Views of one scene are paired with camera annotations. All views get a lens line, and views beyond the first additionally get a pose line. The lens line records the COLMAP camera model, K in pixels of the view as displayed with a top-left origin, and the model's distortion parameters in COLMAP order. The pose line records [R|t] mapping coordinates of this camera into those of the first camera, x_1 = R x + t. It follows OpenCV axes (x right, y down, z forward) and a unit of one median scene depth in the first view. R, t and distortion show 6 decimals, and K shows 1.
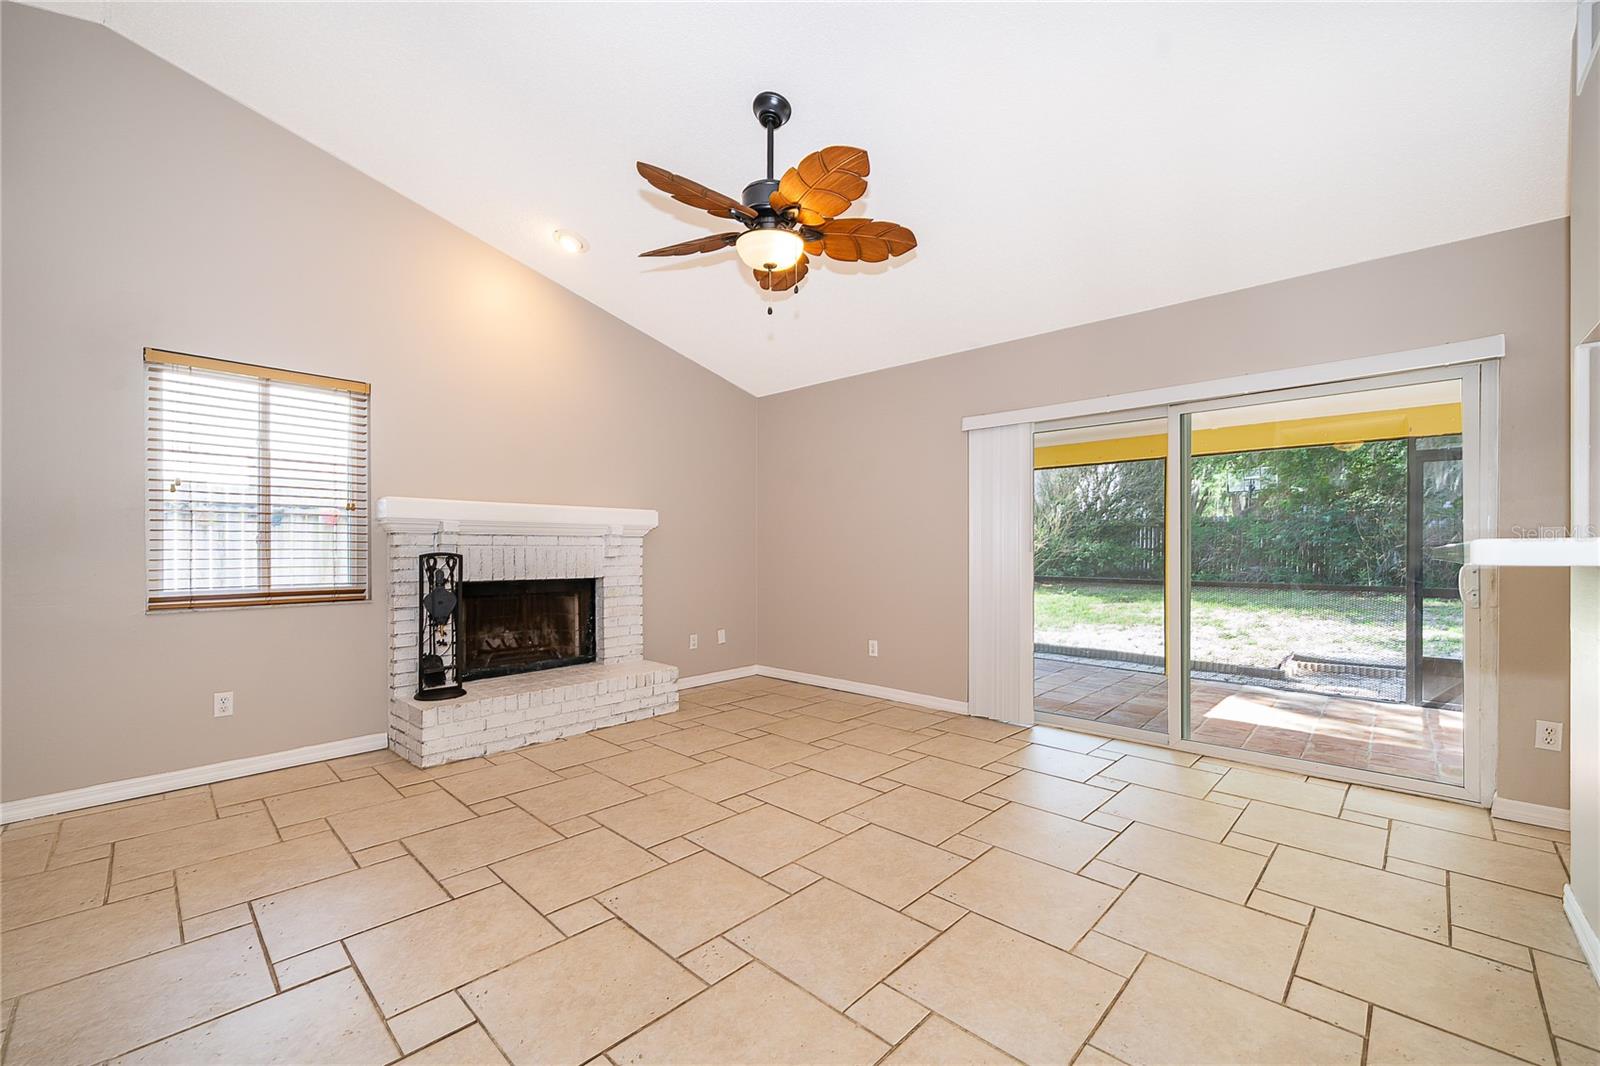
lens RADIAL K [[648.3, 0, 786.3], [0, 648.3, 542.2], [0, 0, 1]] dist [-0.001154, 0.000094]
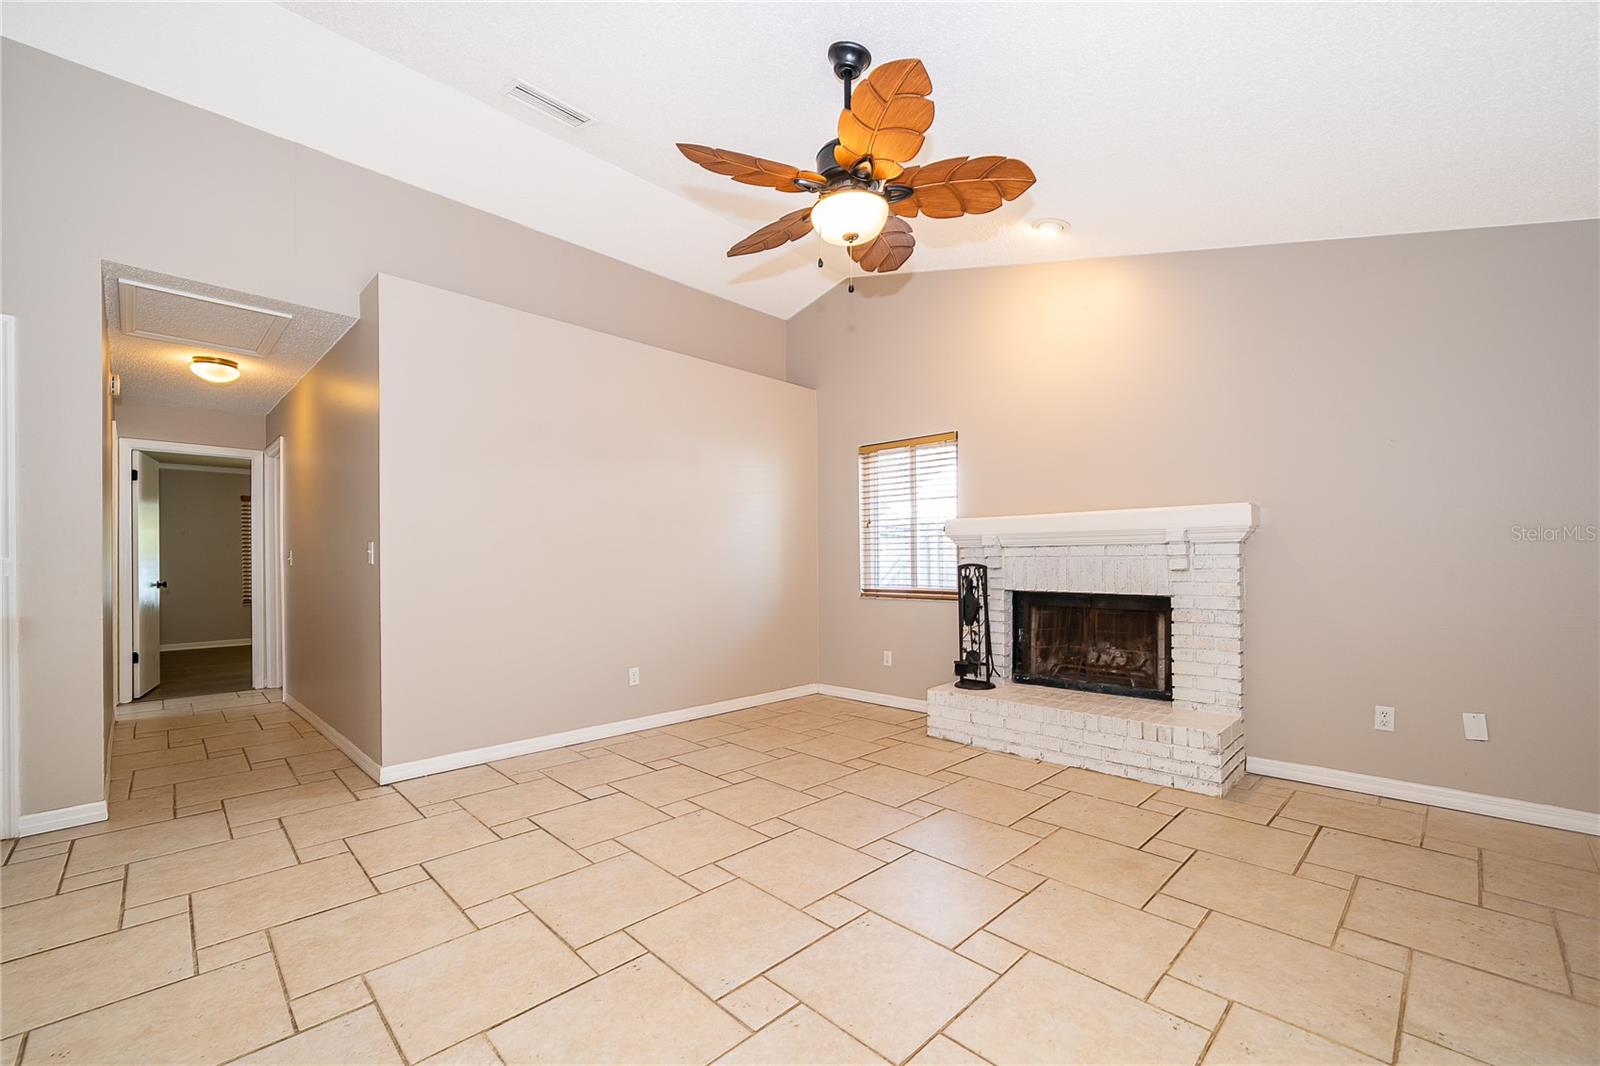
lens RADIAL K [[648.3, 0, 804.7], [0, 648.3, 556.6], [0, 0, 1]] dist [-0.001154, 0.000094]
pose [[-0.001642, -0.008419, -0.999963, 0.578409], [0.014503, 0.999859, -0.008442, 0.008354], [0.999893, -0.014516, -0.001520, 0.639560]]
